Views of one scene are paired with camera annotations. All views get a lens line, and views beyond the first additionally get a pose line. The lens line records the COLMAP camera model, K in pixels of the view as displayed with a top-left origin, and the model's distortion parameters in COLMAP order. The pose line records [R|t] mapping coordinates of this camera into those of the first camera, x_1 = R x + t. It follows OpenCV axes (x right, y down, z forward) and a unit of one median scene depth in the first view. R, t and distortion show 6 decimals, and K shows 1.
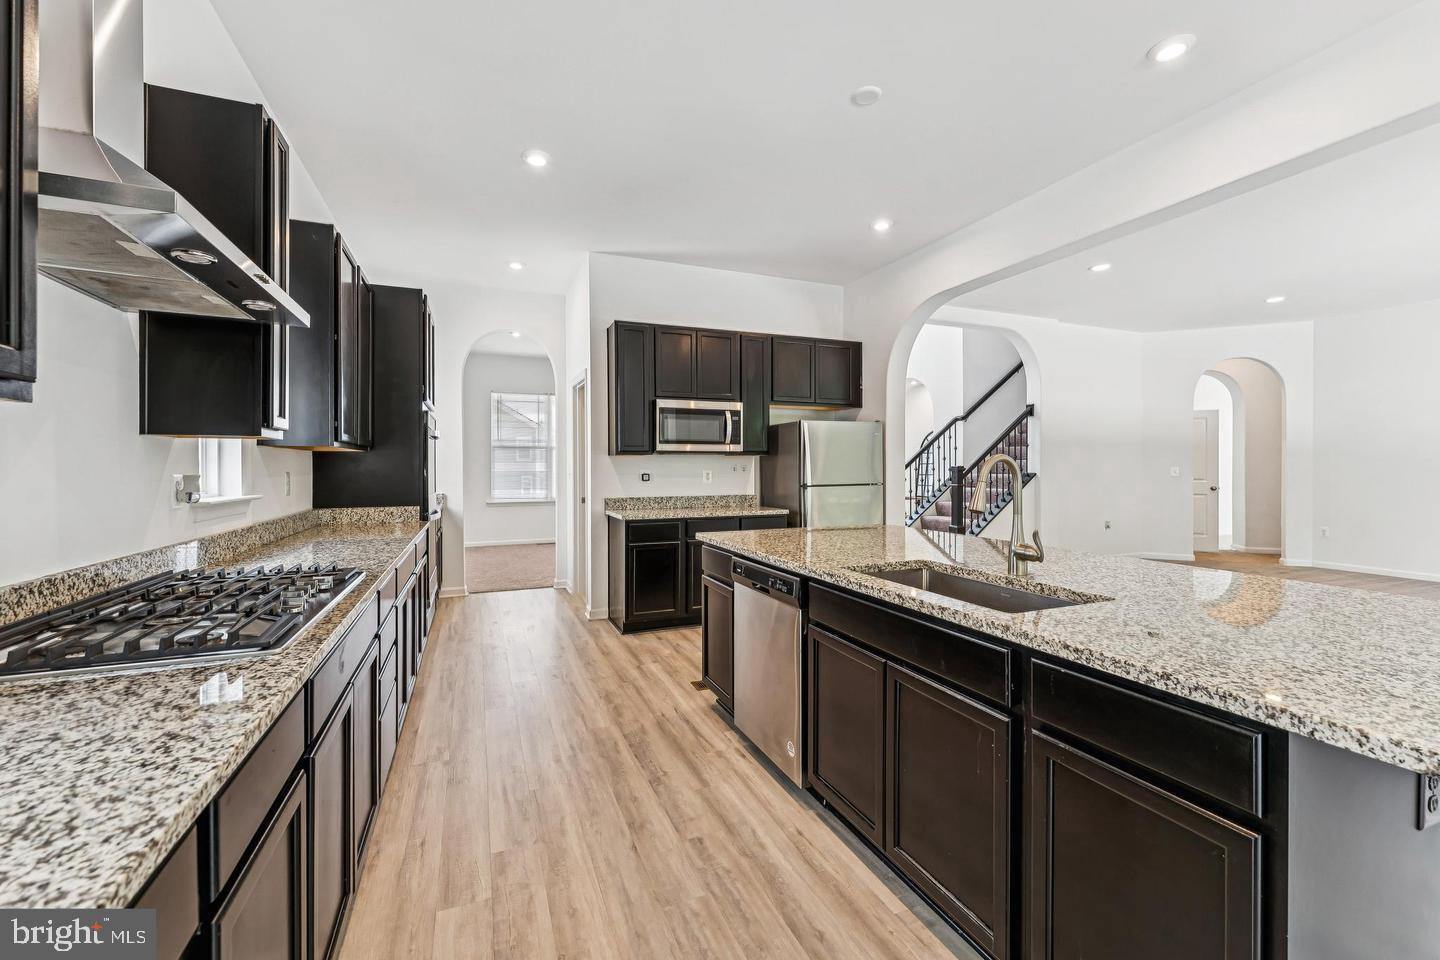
lens RADIAL K [[588.4, 0, 714.9], [0, 588.4, 470.3], [0, 0, 1]] dist [-0.001660, -0.000374]
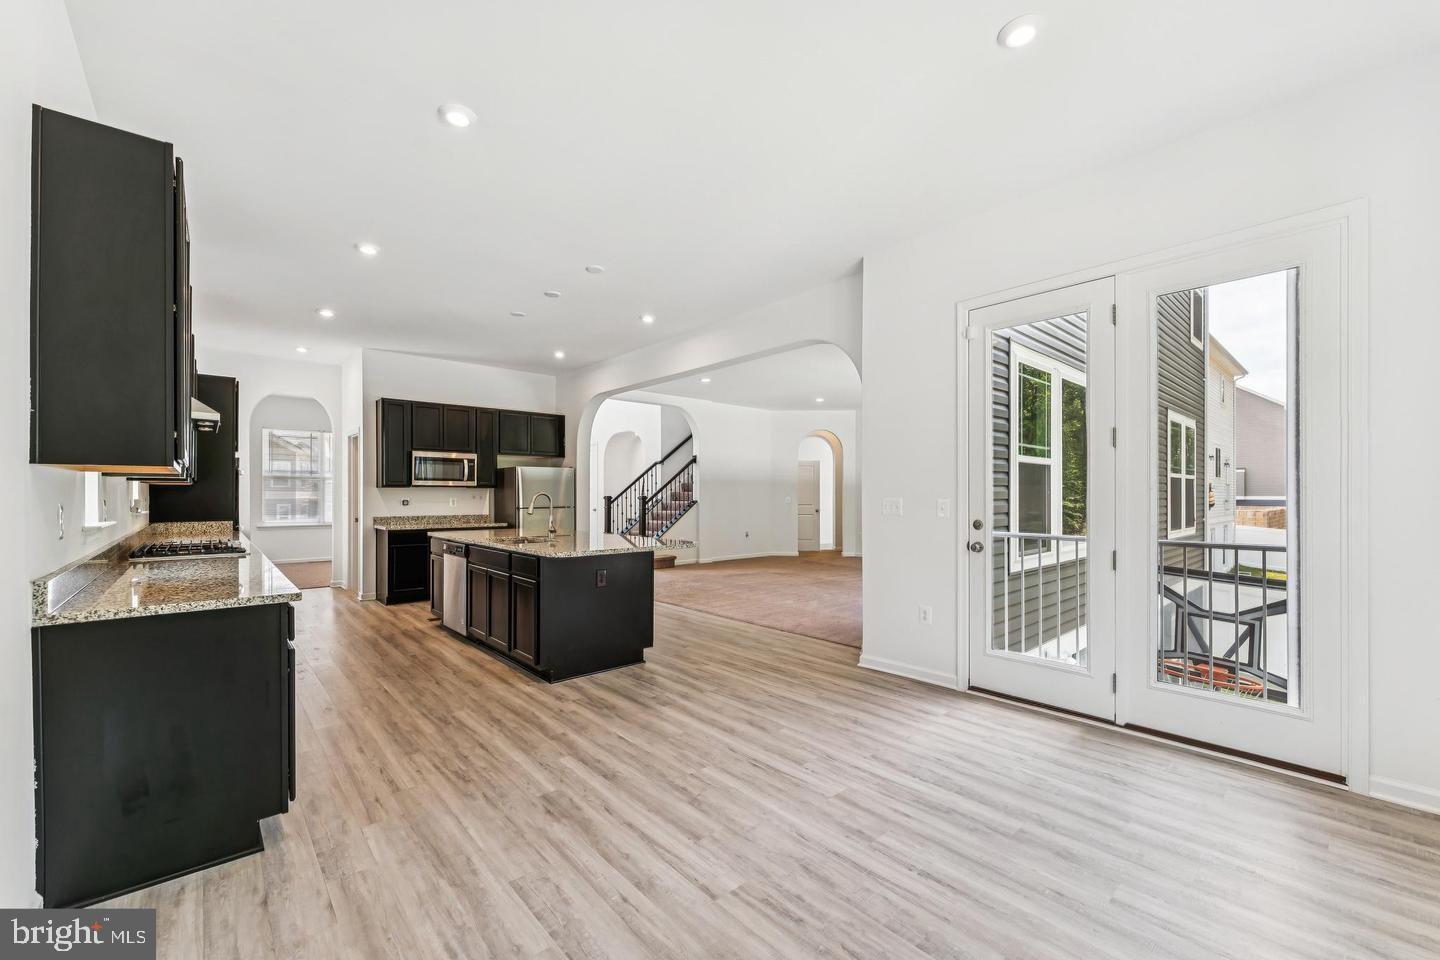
lens RADIAL K [[588.4, 0, 719.6], [0, 588.4, 496.0], [0, 0, 1]] dist [-0.001660, -0.000374]
pose [[0.943895, 0.004545, 0.330215, 0.138999], [-0.002903, 0.999981, -0.005466, 0.000856], [-0.330233, 0.004201, 0.943890, -0.650858]]
